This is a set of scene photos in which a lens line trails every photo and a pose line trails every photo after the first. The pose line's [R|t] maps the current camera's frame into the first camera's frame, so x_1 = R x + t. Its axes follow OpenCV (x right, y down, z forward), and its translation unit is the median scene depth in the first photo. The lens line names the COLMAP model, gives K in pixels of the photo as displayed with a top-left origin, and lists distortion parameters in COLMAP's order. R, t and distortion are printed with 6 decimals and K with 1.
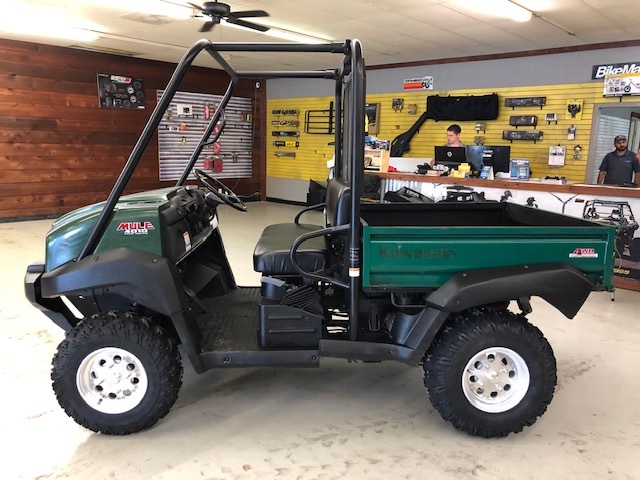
lens RADIAL K [[528.7, 0, 320.0], [0, 528.7, 240.0], [0, 0, 1]] dist [0.007864, 0.005487]
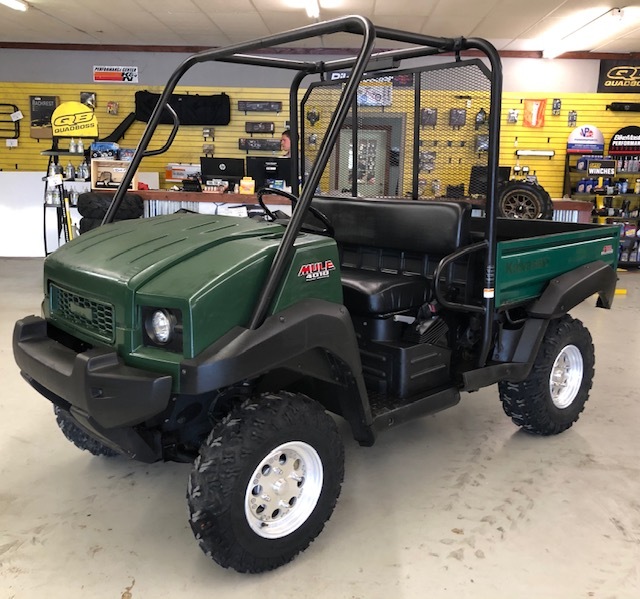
lens RADIAL K [[664.1, 0, 320.0], [0, 664.1, 299.5], [0, 0, 1]] dist [0.001216, 0.005710]
pose [[0.763692, -0.136337, 0.631020, -0.298176], [0.113463, 0.990577, 0.076704, -0.016787], [-0.635532, 0.013019, 0.771965, 0.095515]]
